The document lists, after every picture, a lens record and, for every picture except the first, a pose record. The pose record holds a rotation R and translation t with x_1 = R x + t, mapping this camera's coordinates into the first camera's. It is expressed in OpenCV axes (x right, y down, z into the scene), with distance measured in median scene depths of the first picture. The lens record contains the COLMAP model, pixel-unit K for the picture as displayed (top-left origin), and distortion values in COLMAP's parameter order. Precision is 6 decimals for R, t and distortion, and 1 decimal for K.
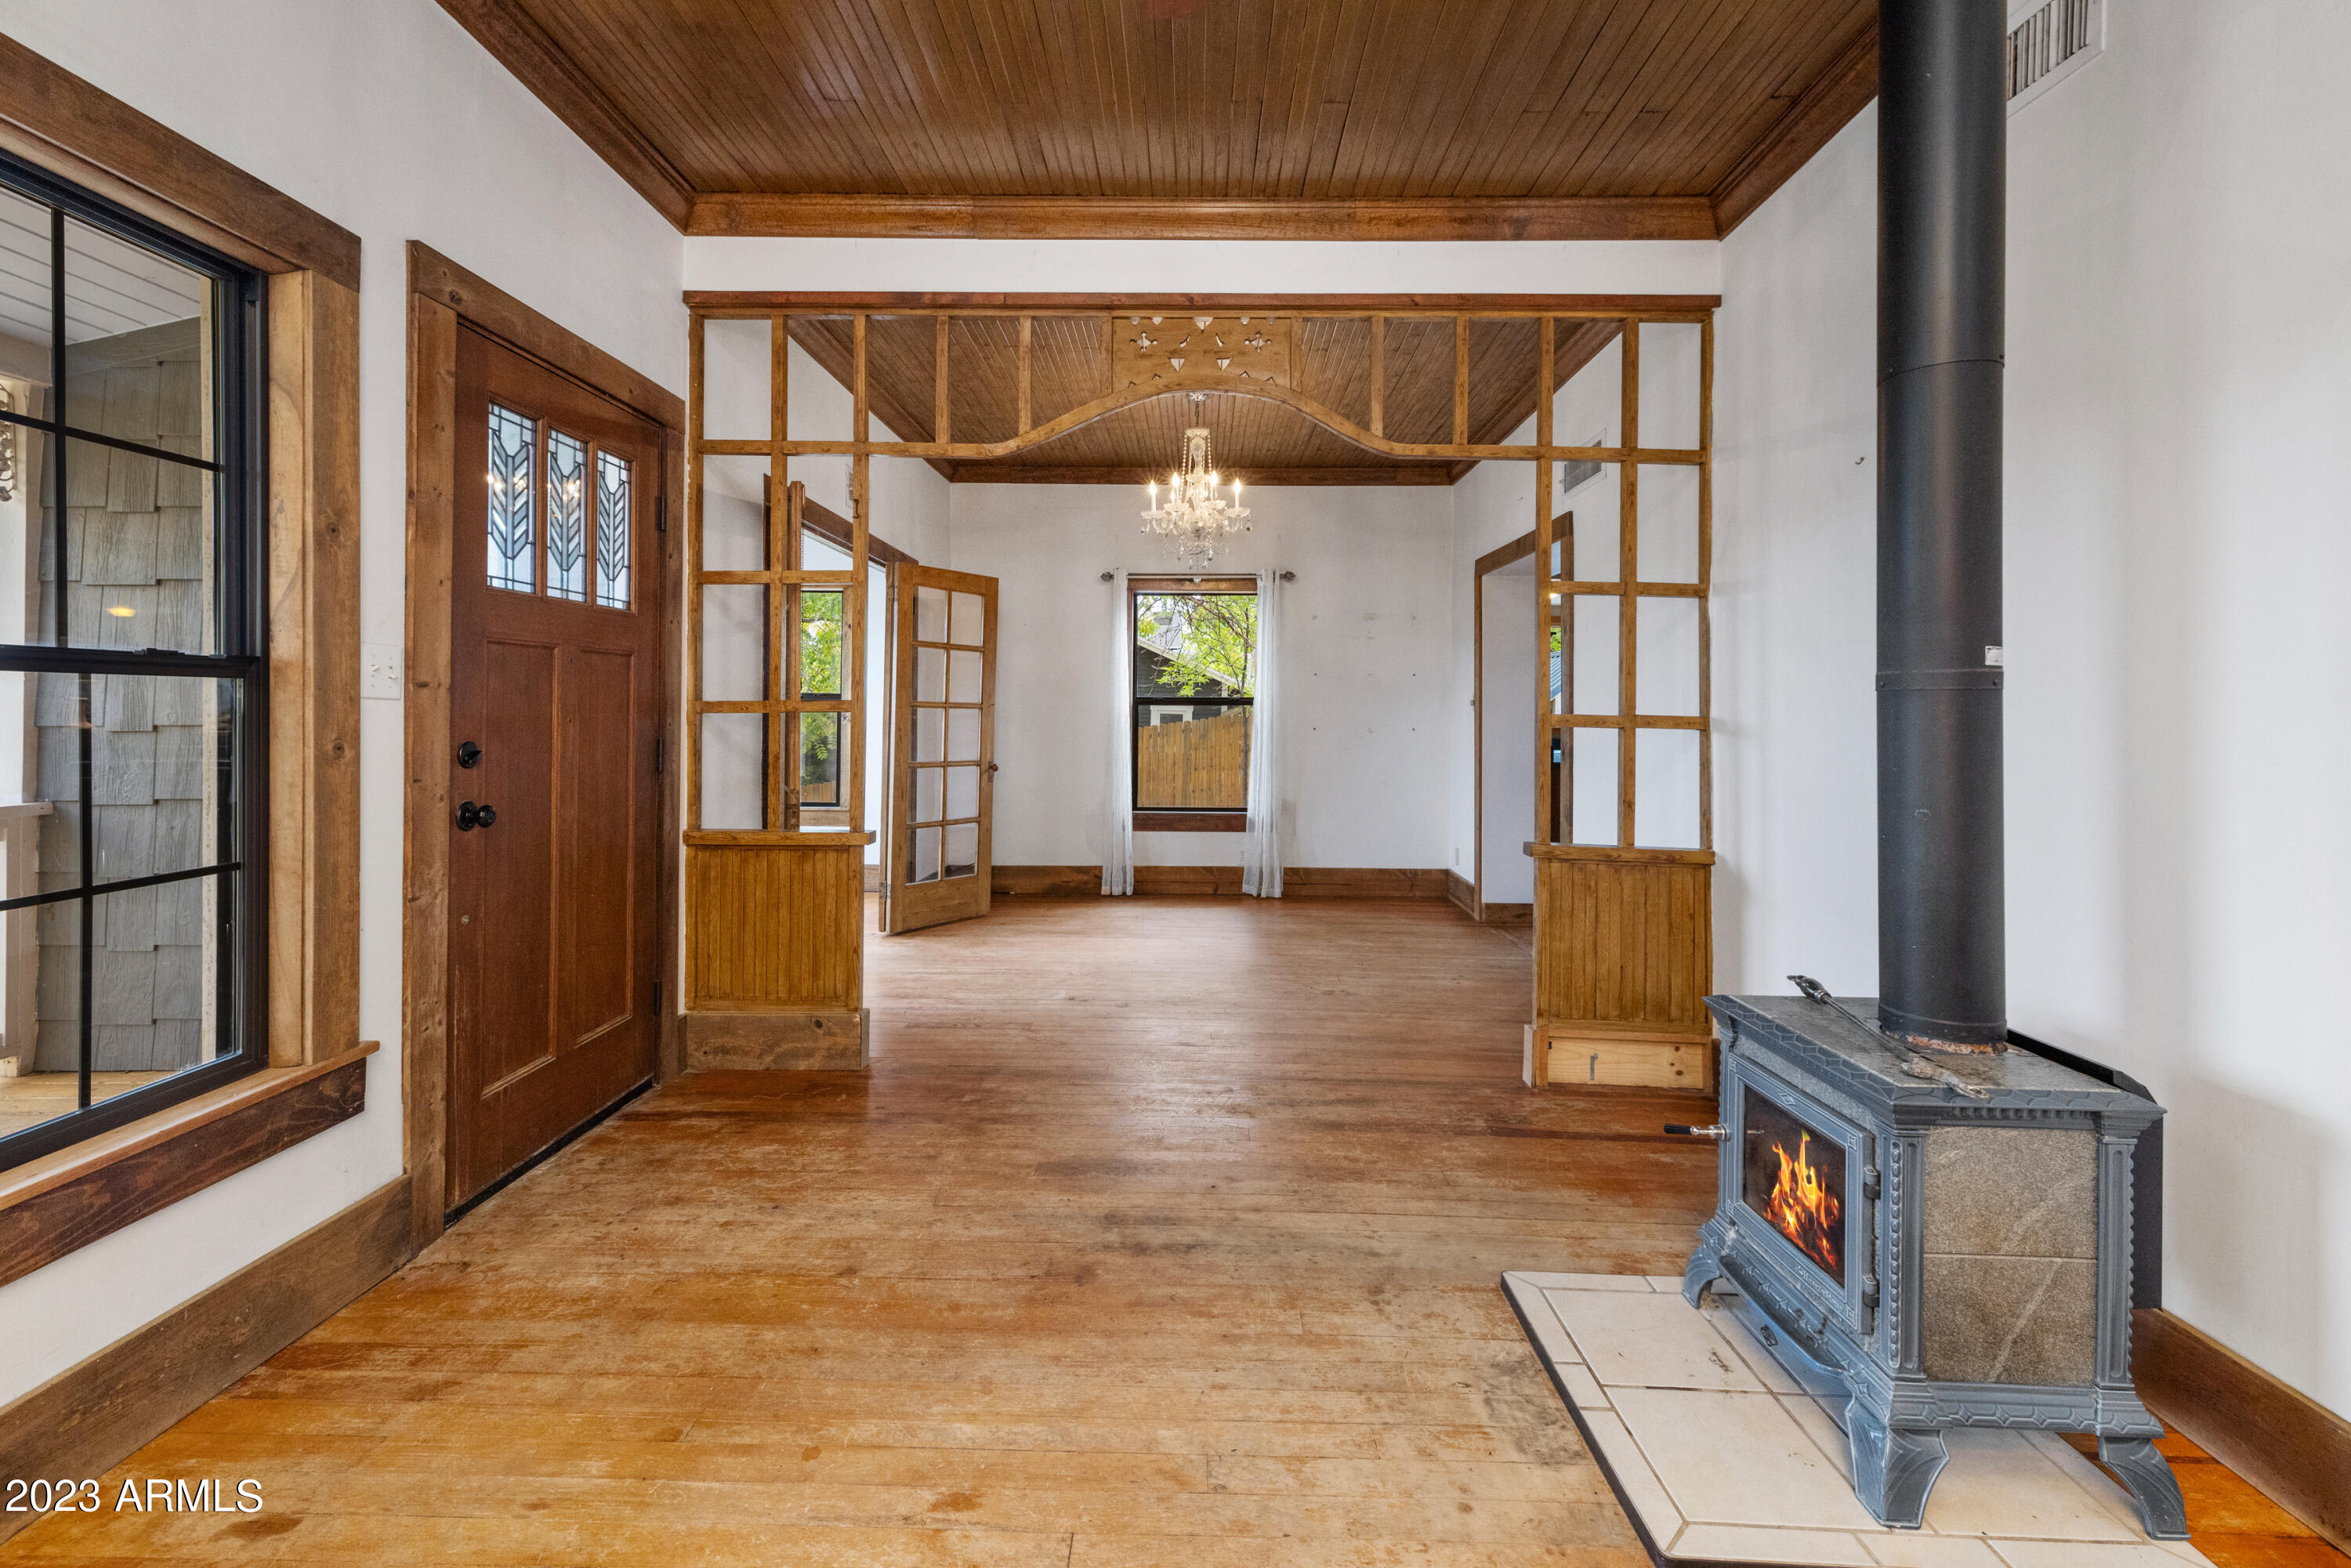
lens RADIAL K [[1014.5, 0, 1164.6], [0, 1014.5, 717.4], [0, 0, 1]] dist [-0.003351, 0.000742]
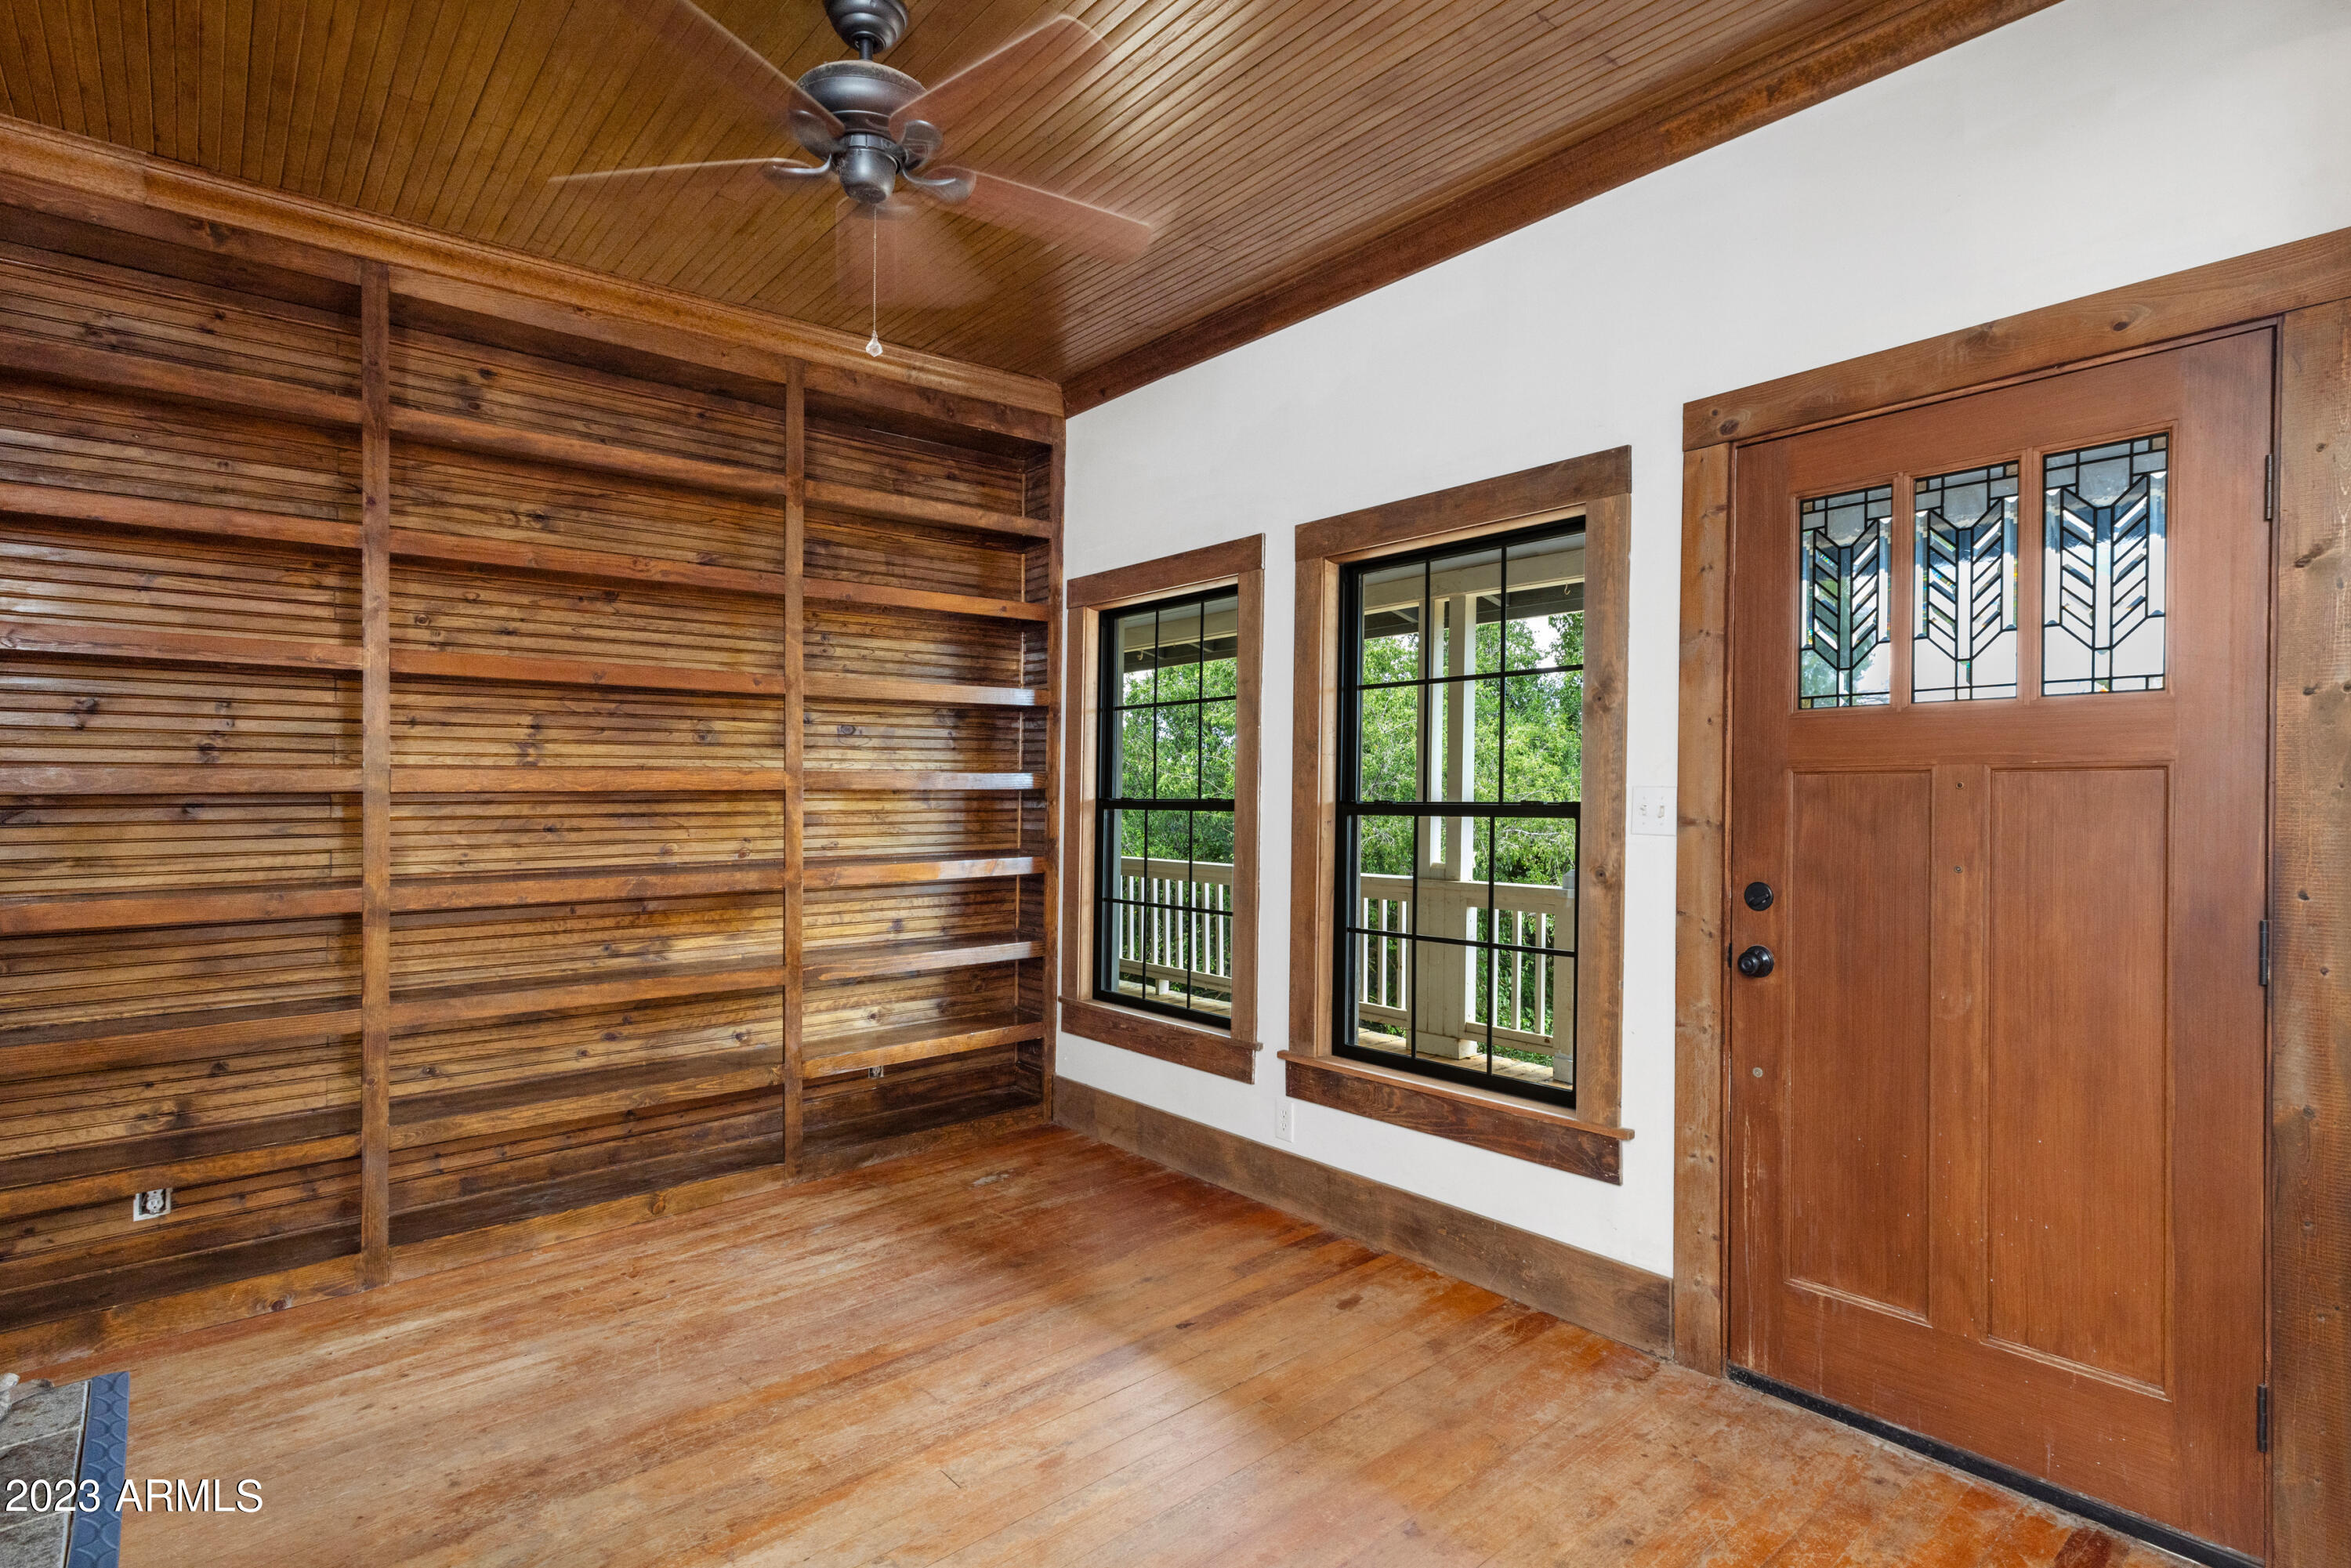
lens RADIAL K [[1151.9, 0, 1163.1], [0, 1151.9, 784.2], [0, 0, 1]] dist [-0.006352, -0.000041]
pose [[-0.740427, -0.016727, -0.671929, 0.398452], [-0.022594, 0.999745, 0.000010, -0.050514], [0.671757, 0.015189, -0.740616, 1.280719]]
